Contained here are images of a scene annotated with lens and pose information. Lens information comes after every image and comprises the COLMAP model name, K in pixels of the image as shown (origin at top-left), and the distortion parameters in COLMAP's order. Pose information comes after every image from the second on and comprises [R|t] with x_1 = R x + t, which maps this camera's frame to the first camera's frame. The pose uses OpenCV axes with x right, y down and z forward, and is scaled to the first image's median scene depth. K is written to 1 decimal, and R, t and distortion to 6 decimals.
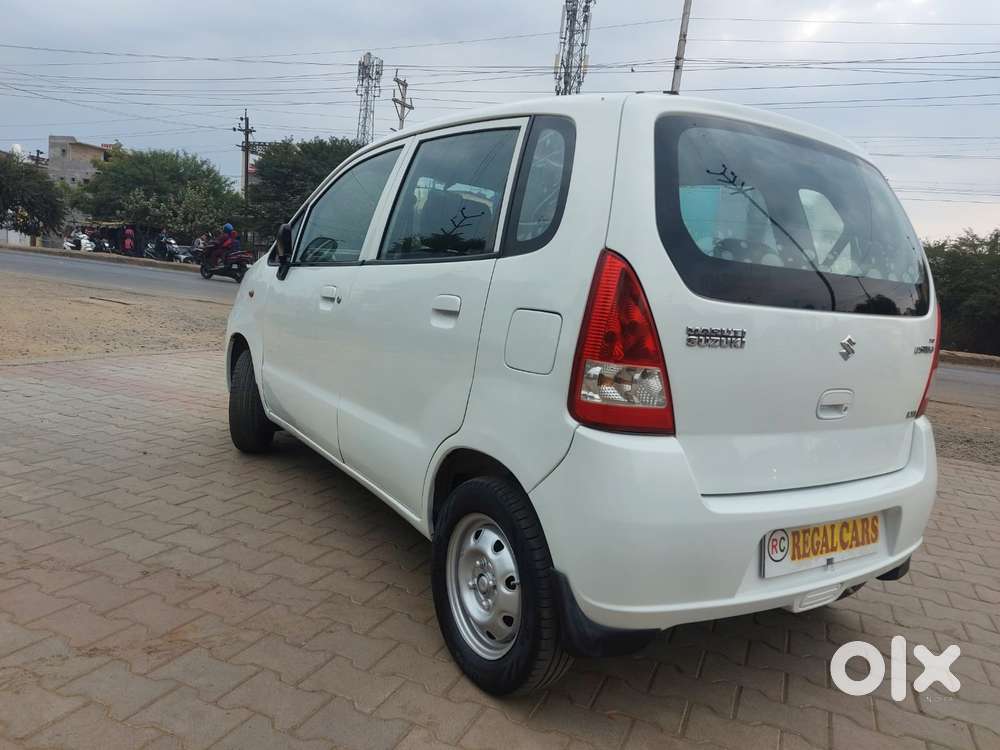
lens RADIAL K [[715.1, 0, 502.4], [0, 715.1, 379.7], [0, 0, 1]] dist [0.083734, -0.082398]
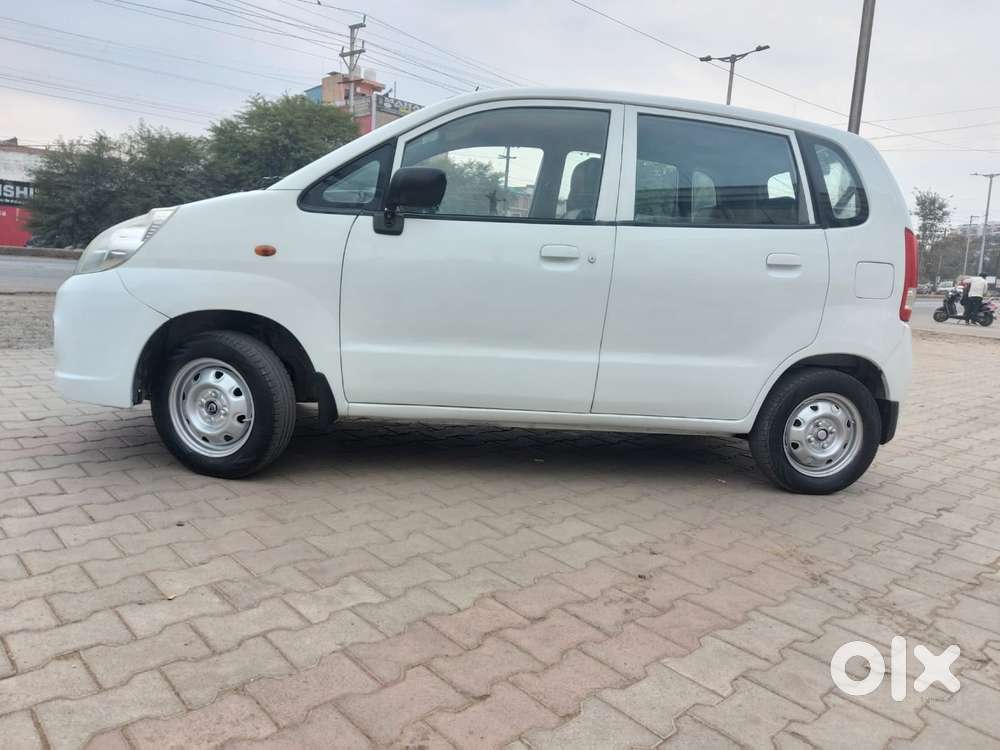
lens RADIAL K [[715.1, 0, 502.4], [0, 715.1, 379.7], [0, 0, 1]] dist [0.083734, -0.082398]
pose [[0.411940, -0.212869, 0.885998, -1.566876], [0.089177, 0.977081, 0.193290, -0.195138], [-0.906837, -0.000614, 0.421482, 0.869329]]
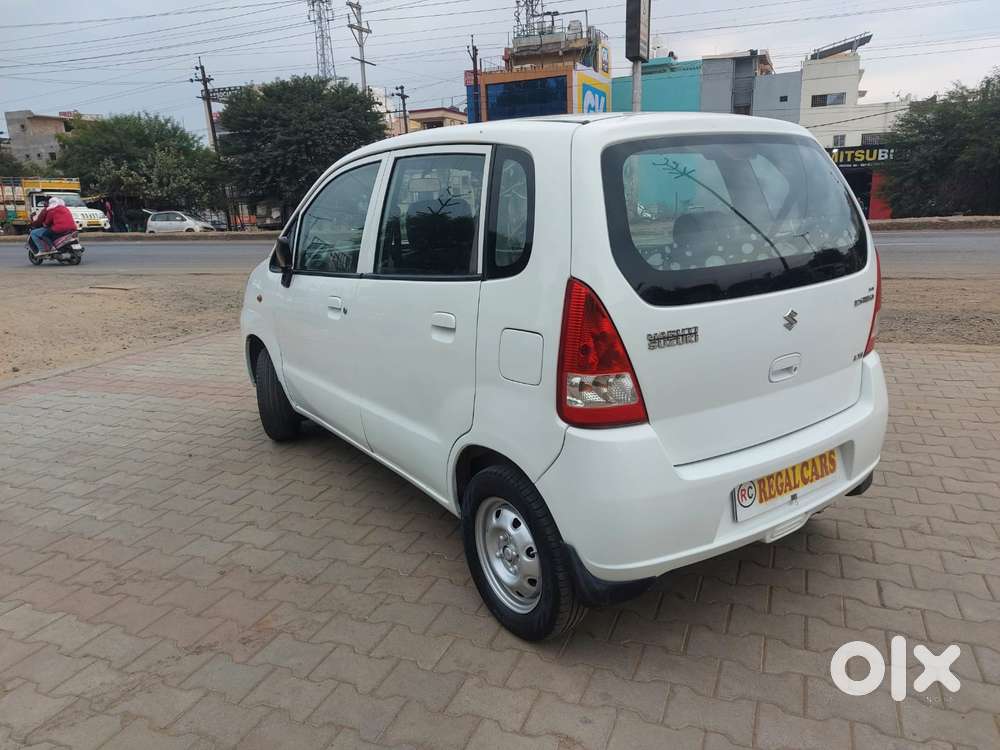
lens RADIAL K [[715.1, 0, 502.4], [0, 715.1, 379.7], [0, 0, 1]] dist [0.083734, -0.082398]
pose [[0.990418, -0.137127, -0.016369, 0.020863], [0.138099, 0.984025, 0.112352, -0.123426], [0.000701, -0.113536, 0.993534, -0.141060]]
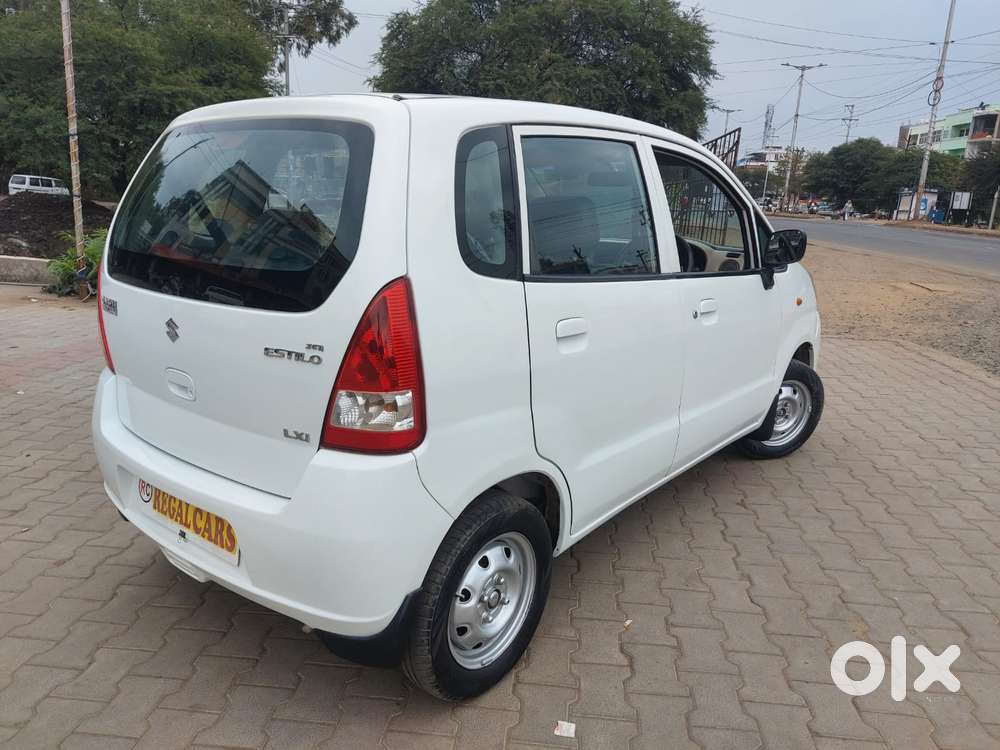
lens RADIAL K [[717.7, 0, 502.9], [0, 717.7, 377.1], [0, 0, 1]] dist [0.072320, -0.066118]
pose [[0.298841, 0.147169, -0.942887, 1.376362], [-0.133561, 0.984763, 0.111374, -0.134245], [0.944910, 0.092650, 0.313943, 0.968839]]
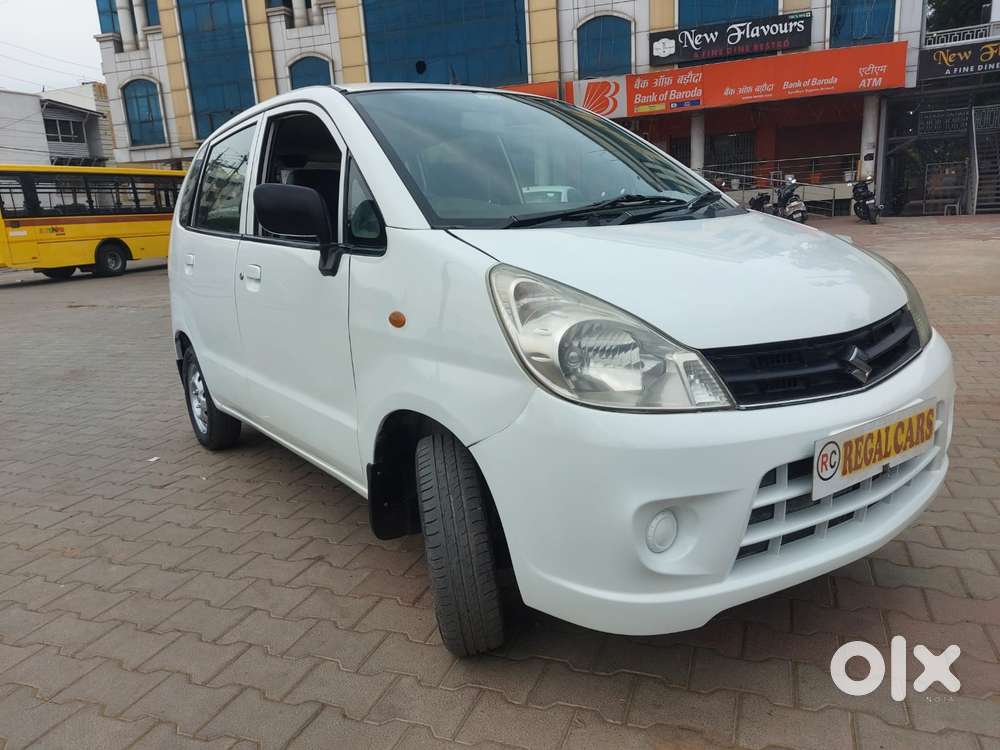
lens RADIAL K [[717.7, 0, 502.9], [0, 717.7, 377.1], [0, 0, 1]] dist [0.072320, -0.066118]
pose [[-0.998393, -0.028662, -0.048895, -0.117566], [-0.043906, 0.936676, 0.347434, -0.447121], [0.035841, 0.349022, -0.936429, 2.950593]]
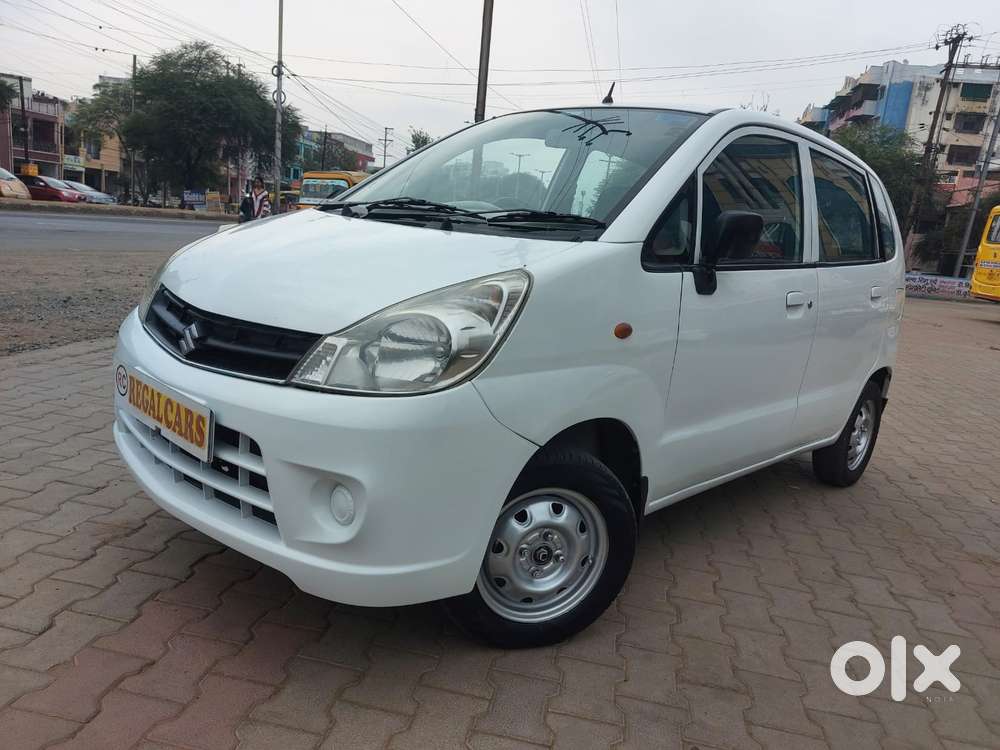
lens RADIAL K [[715.1, 0, 502.4], [0, 715.1, 379.7], [0, 0, 1]] dist [0.083734, -0.082398]
pose [[-0.226000, -0.299598, 0.926912, -1.394871], [0.000064, 0.951526, 0.307569, -0.409048], [-0.974127, 0.069570, -0.215025, 2.086841]]
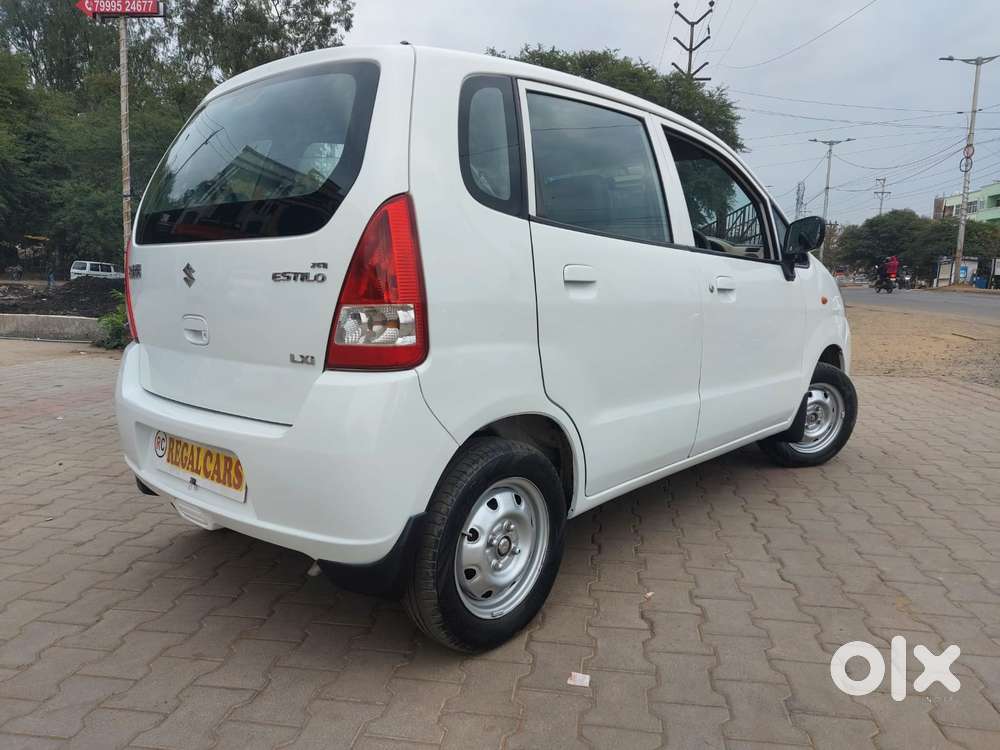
lens RADIAL K [[715.1, 0, 502.4], [0, 715.1, 379.7], [0, 0, 1]] dist [0.083734, -0.082398]
pose [[0.249246, 0.043999, -0.967440, 1.397388], [-0.119243, 0.992760, 0.014429, 0.032646], [0.961071, 0.111764, 0.252688, 1.024145]]
